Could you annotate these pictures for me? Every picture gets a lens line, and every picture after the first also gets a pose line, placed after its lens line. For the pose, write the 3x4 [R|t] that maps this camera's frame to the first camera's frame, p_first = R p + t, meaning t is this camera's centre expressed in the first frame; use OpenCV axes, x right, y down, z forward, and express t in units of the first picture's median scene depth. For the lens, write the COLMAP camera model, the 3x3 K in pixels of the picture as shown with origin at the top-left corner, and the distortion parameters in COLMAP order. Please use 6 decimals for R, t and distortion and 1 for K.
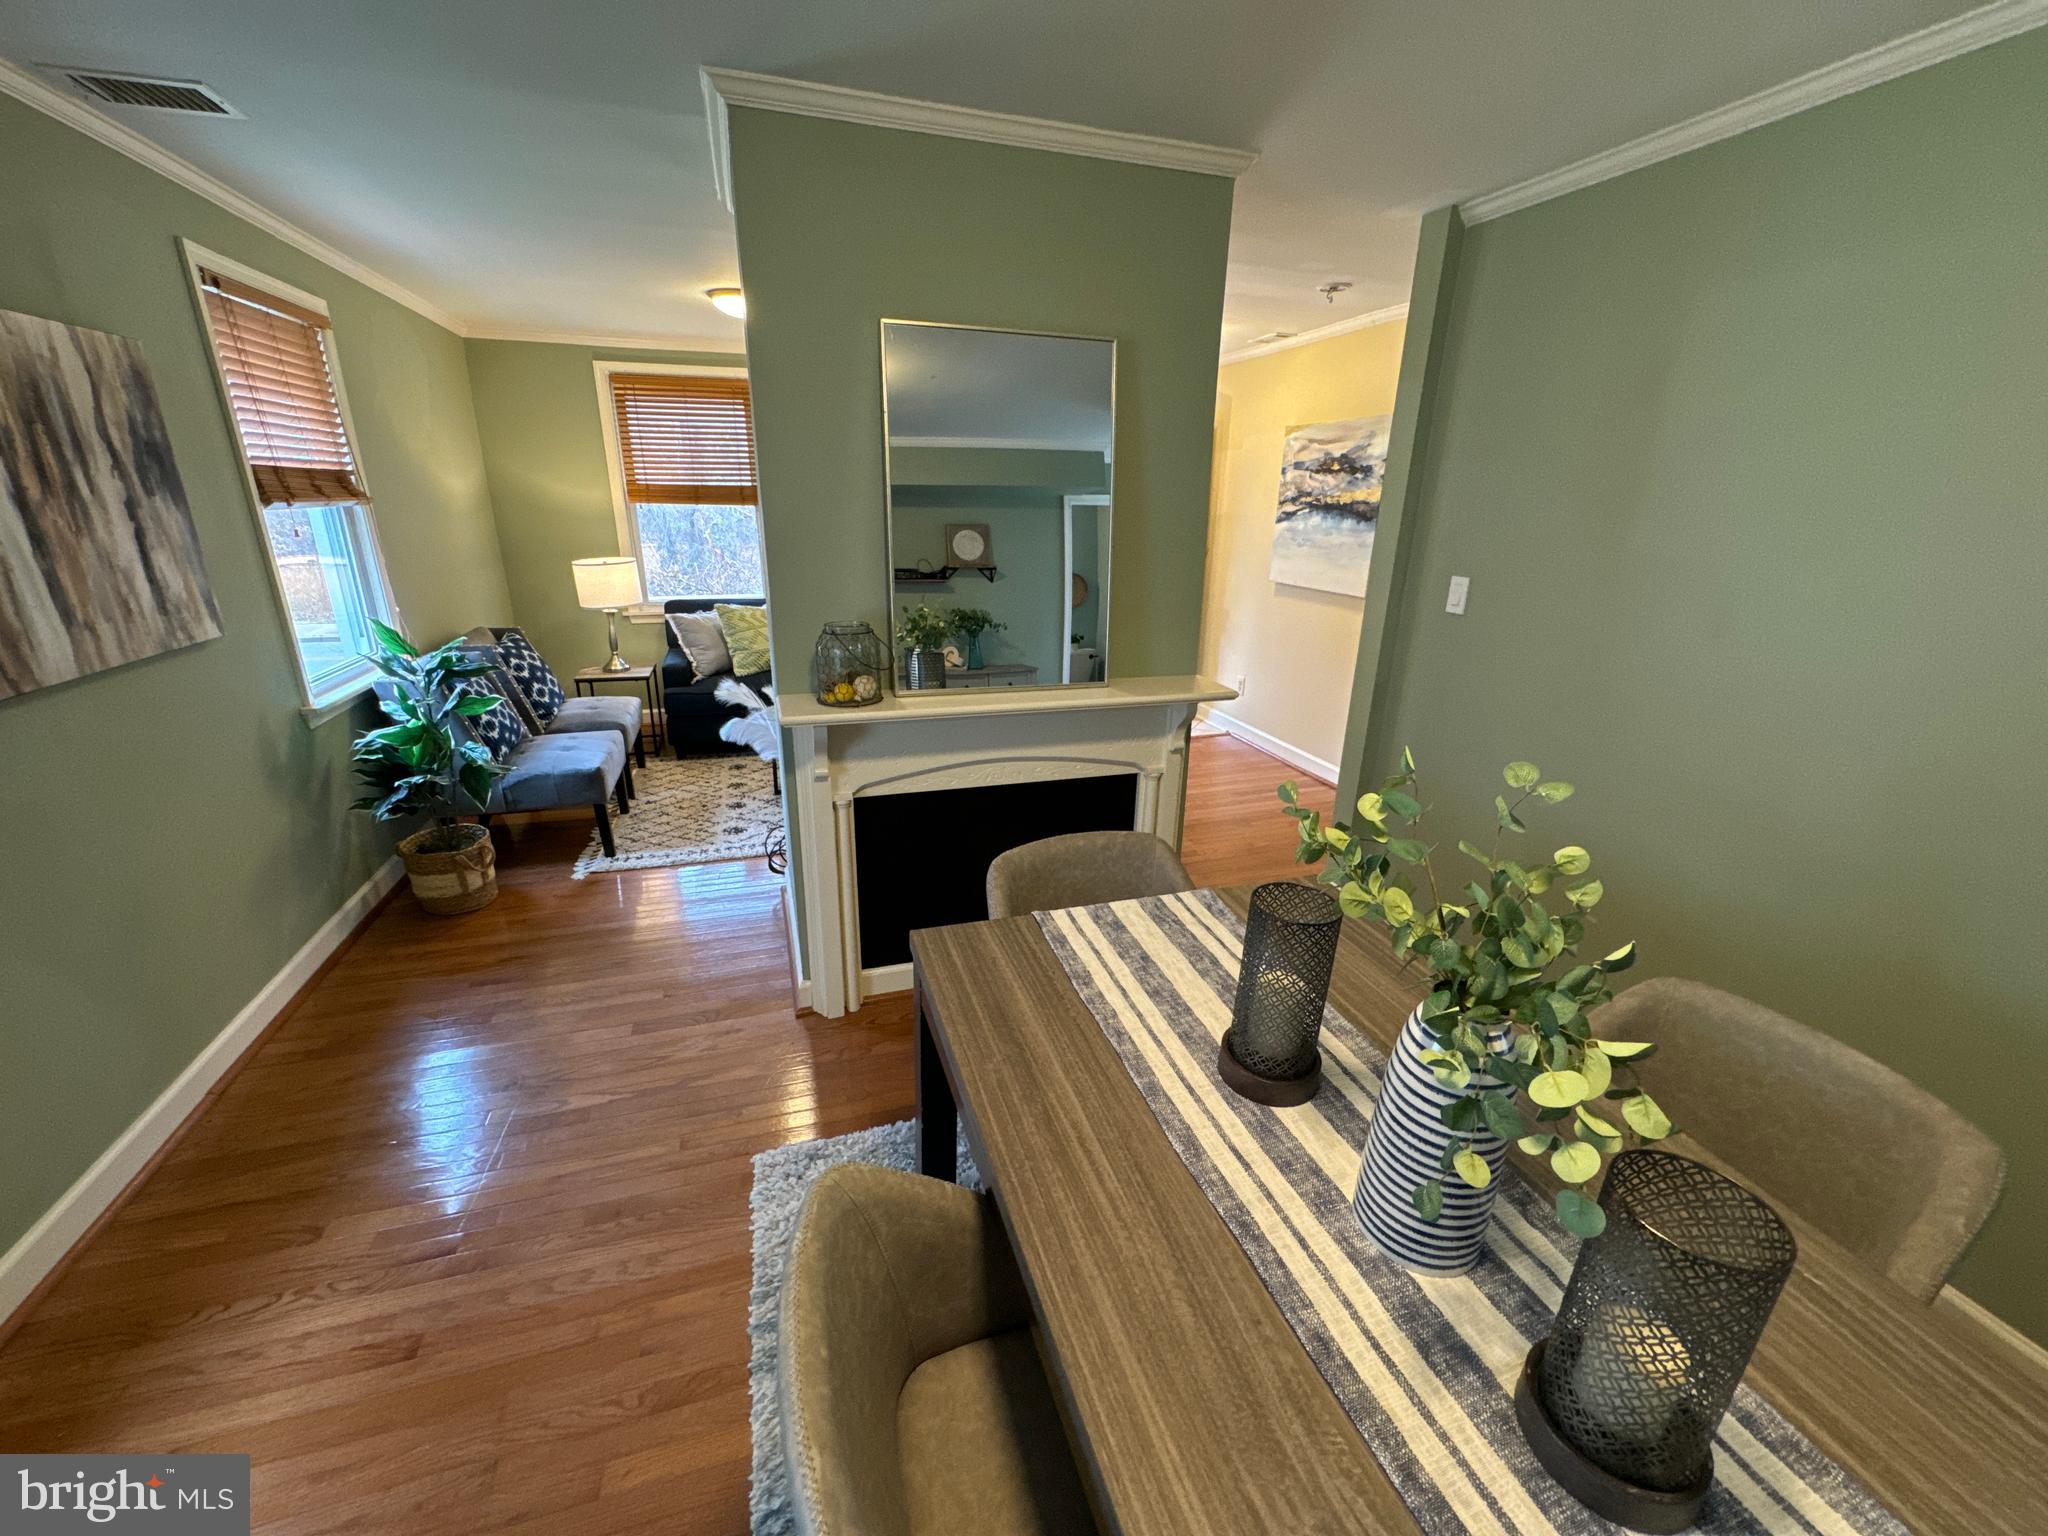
lens RADIAL K [[817.5, 0, 1021.1], [0, 817.5, 767.0], [0, 0, 1]] dist [-0.003725, 0.000504]
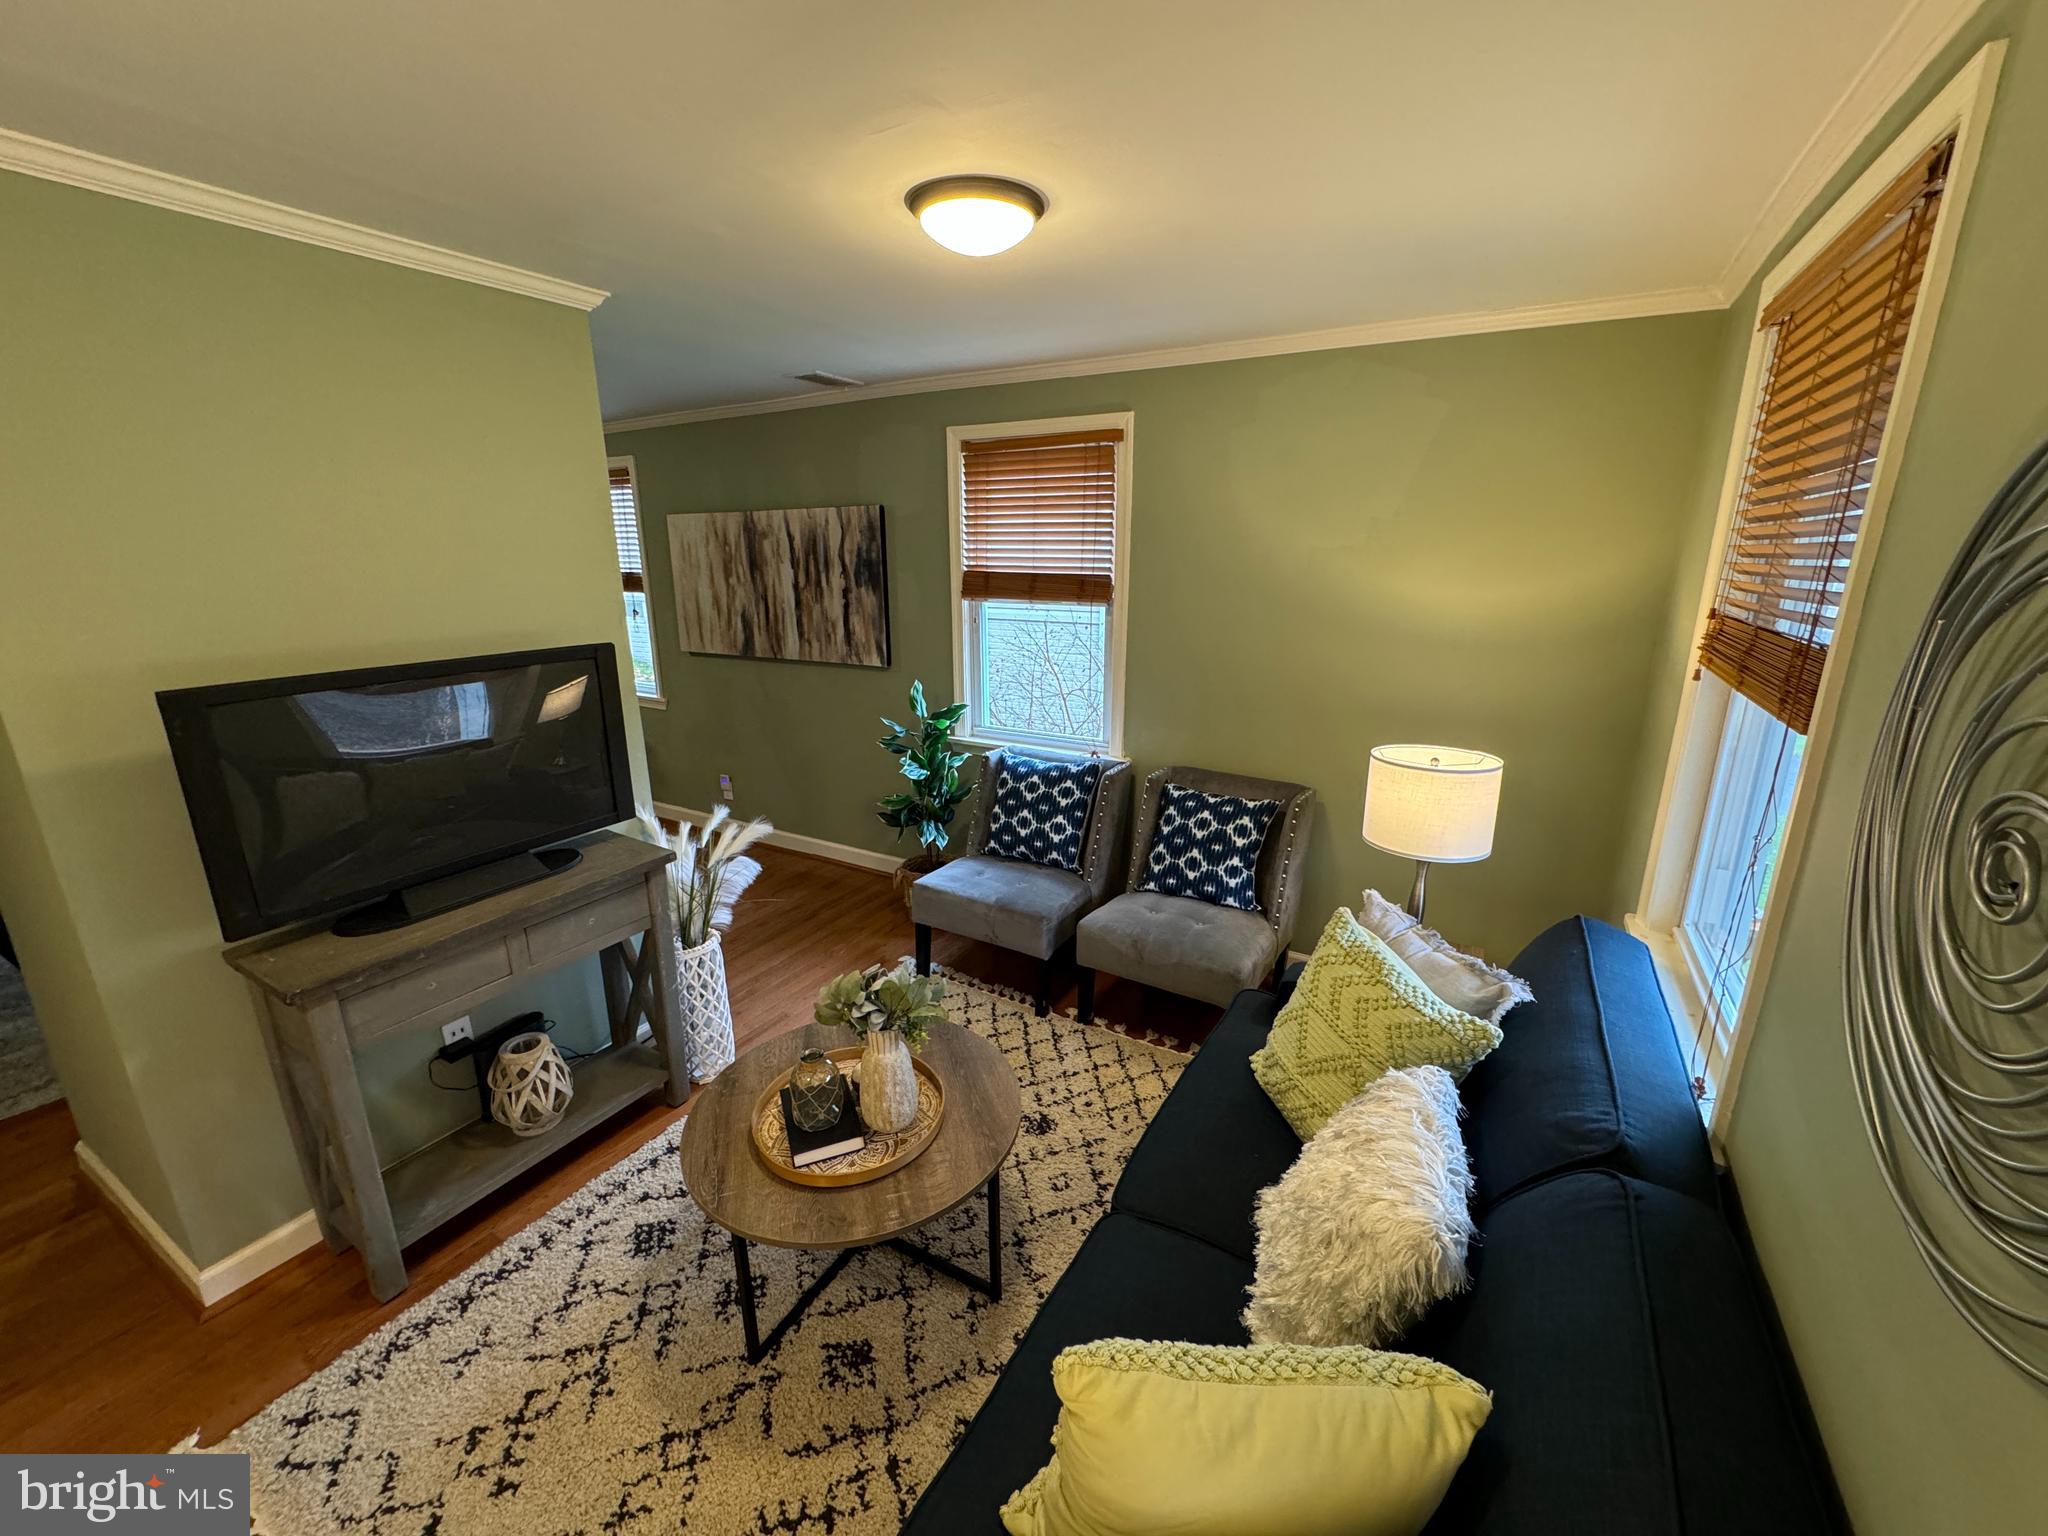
lens RADIAL K [[817.5, 0, 1021.8], [0, 817.5, 769.1], [0, 0, 1]] dist [-0.003725, 0.000504]
pose [[-0.737384, 0.162720, -0.655582, -0.021158], [-0.225916, 0.855247, 0.466384, -0.655034], [0.636574, 0.492011, -0.593884, 1.788524]]
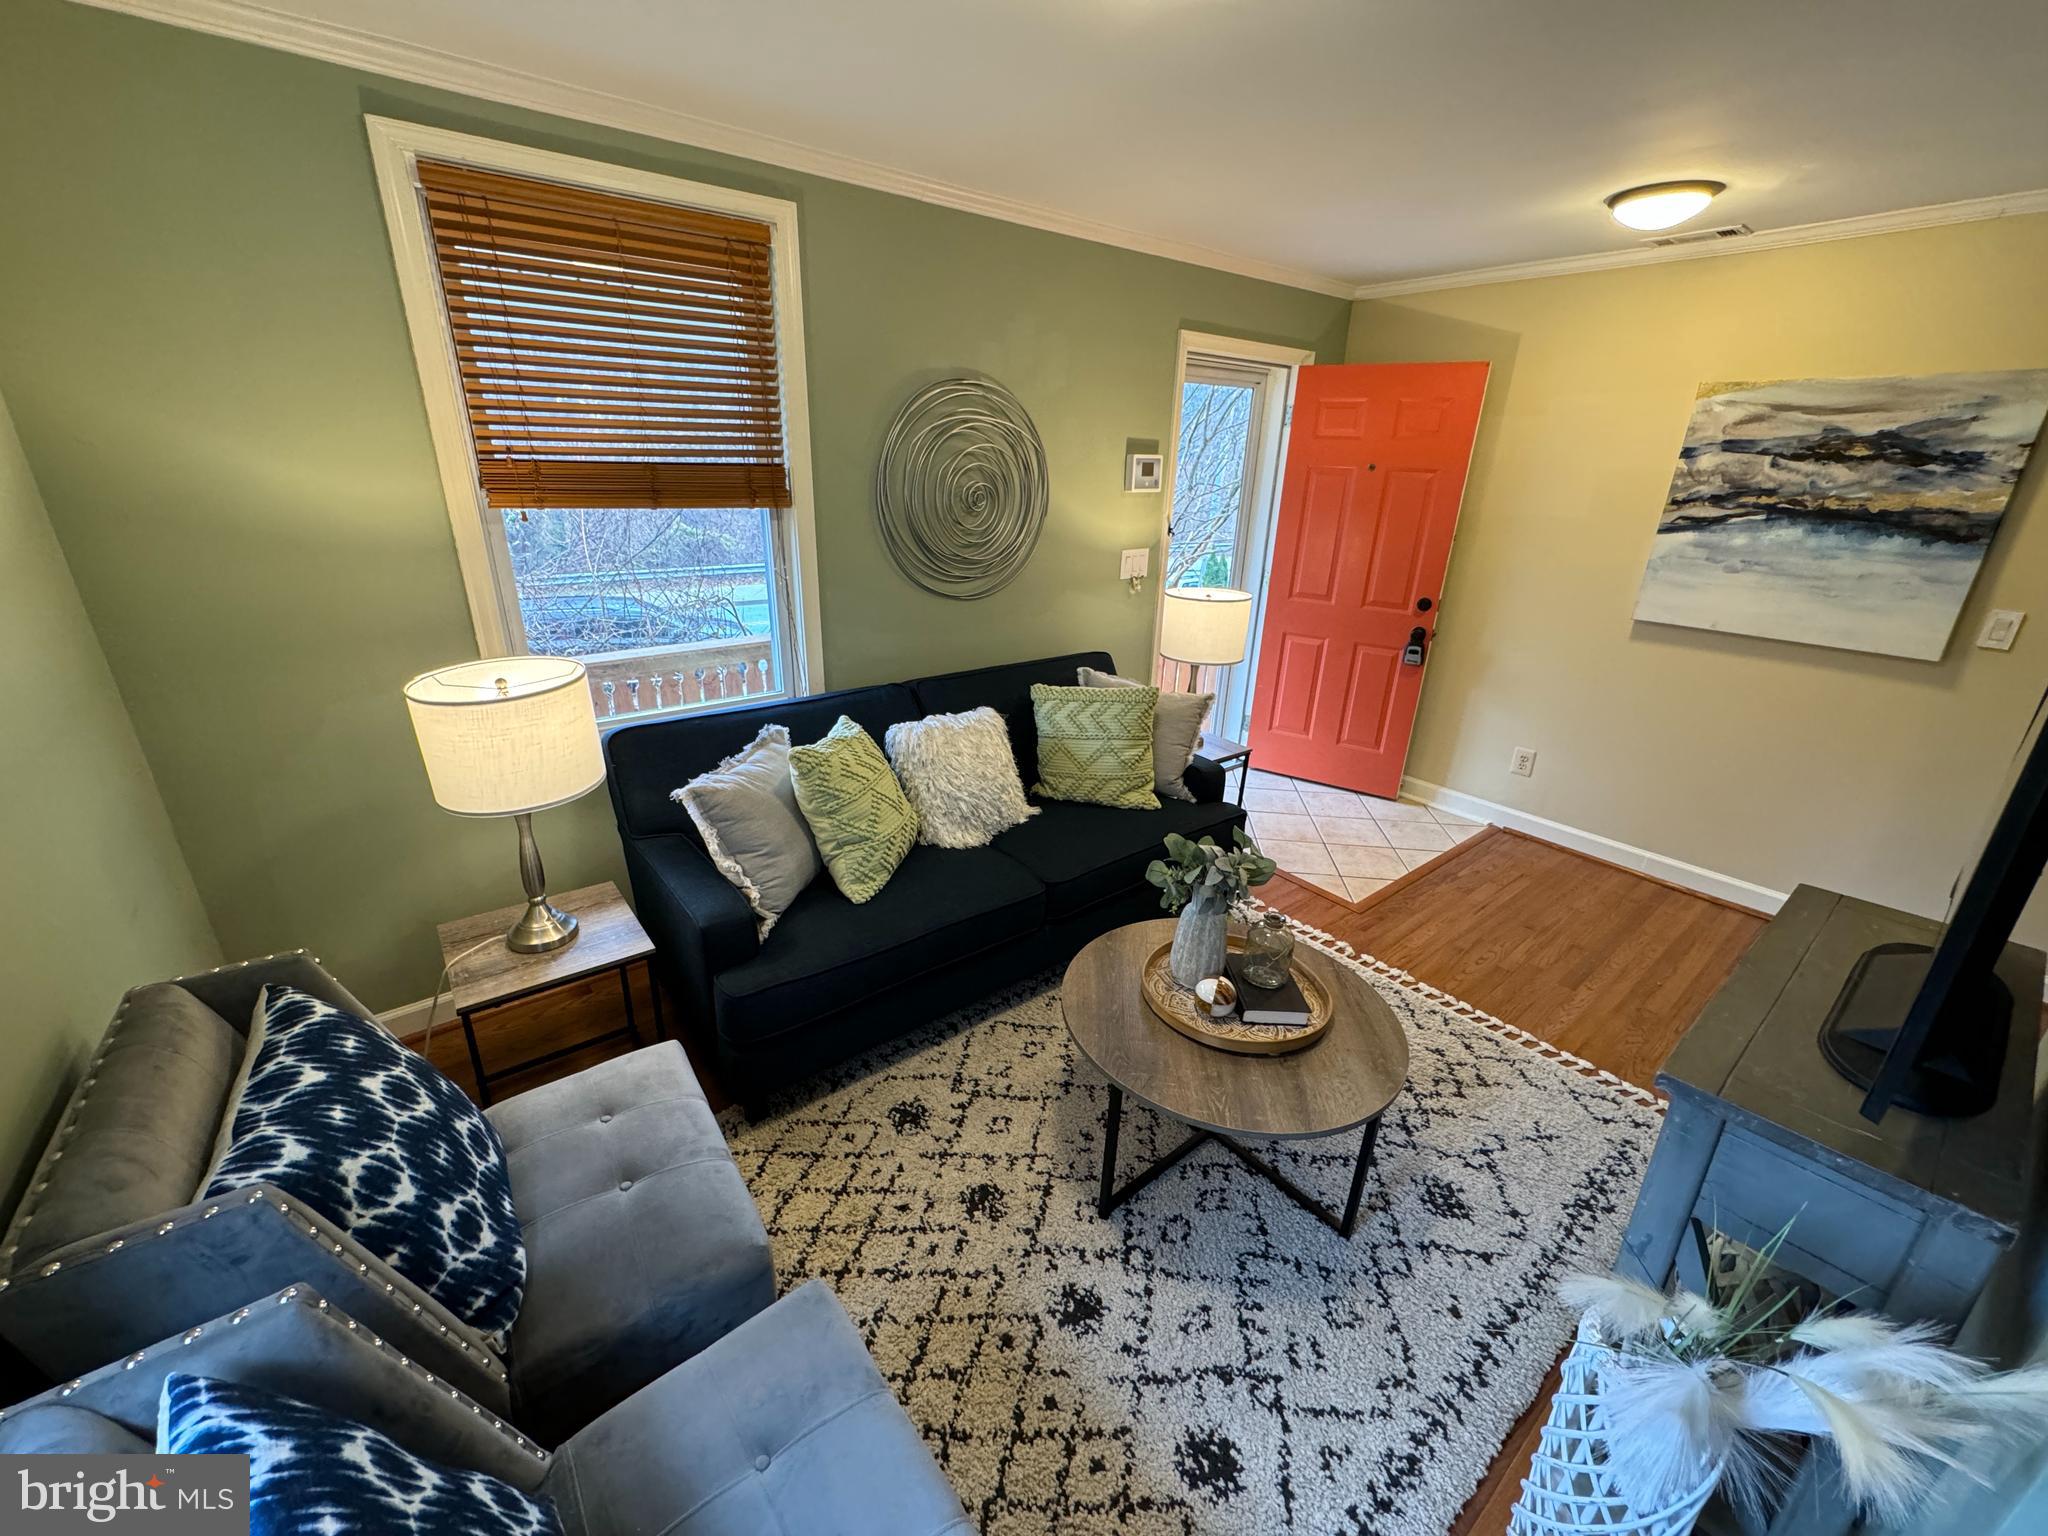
lens RADIAL K [[817.5, 0, 1022.0], [0, 817.5, 765.4], [0, 0, 1]] dist [-0.003725, 0.000504]
pose [[0.933158, -0.117730, 0.339640, -0.661685], [0.101330, 0.992682, 0.065691, -0.335672], [-0.344889, -0.026884, 0.938259, 0.898524]]
